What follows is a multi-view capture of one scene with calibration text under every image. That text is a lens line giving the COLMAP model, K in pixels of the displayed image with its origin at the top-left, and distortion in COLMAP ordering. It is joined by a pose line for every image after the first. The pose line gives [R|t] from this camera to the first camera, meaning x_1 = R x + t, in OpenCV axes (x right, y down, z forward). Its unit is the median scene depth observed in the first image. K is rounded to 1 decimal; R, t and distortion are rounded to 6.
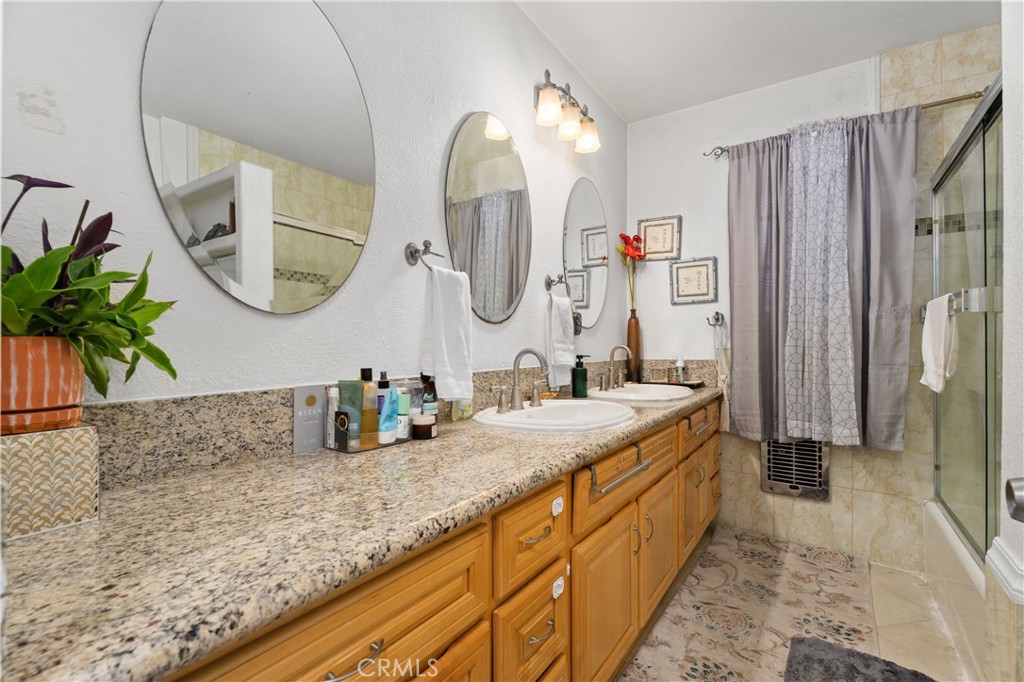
lens RADIAL K [[451.3, 0, 511.8], [0, 451.3, 340.7], [0, 0, 1]] dist [0.008513, -0.001584]
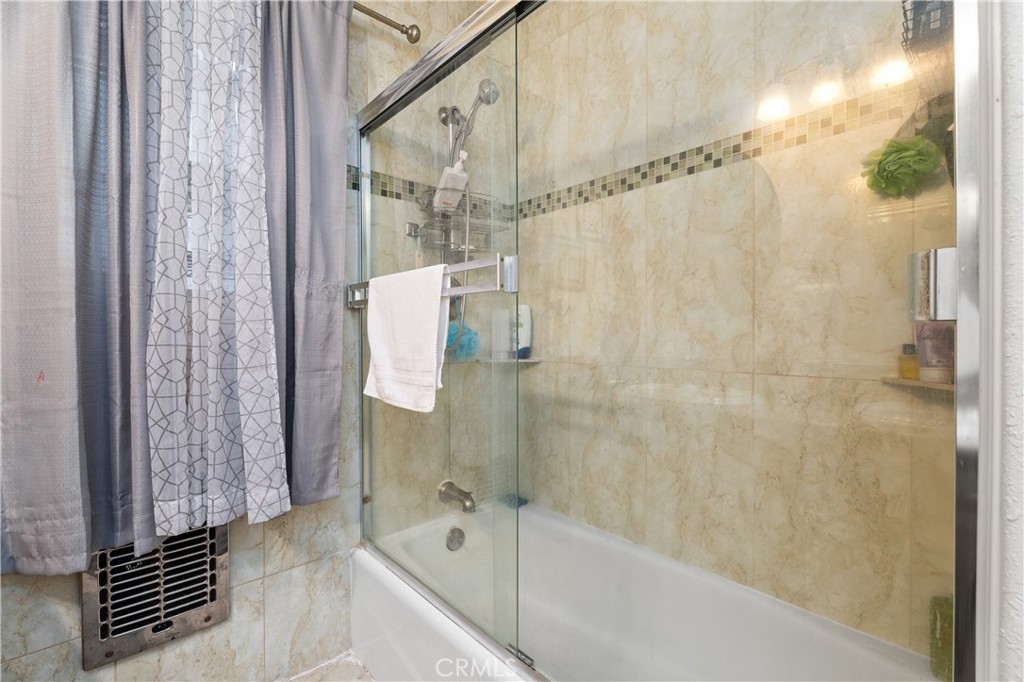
lens RADIAL K [[451.3, 0, 511.3], [0, 451.3, 336.6], [0, 0, 1]] dist [0.008513, -0.001584]
pose [[0.242884, -0.011010, 0.969993, 0.249924], [-0.002584, 0.999925, 0.011997, -0.003770], [-0.970052, -0.005420, 0.242837, 0.541836]]
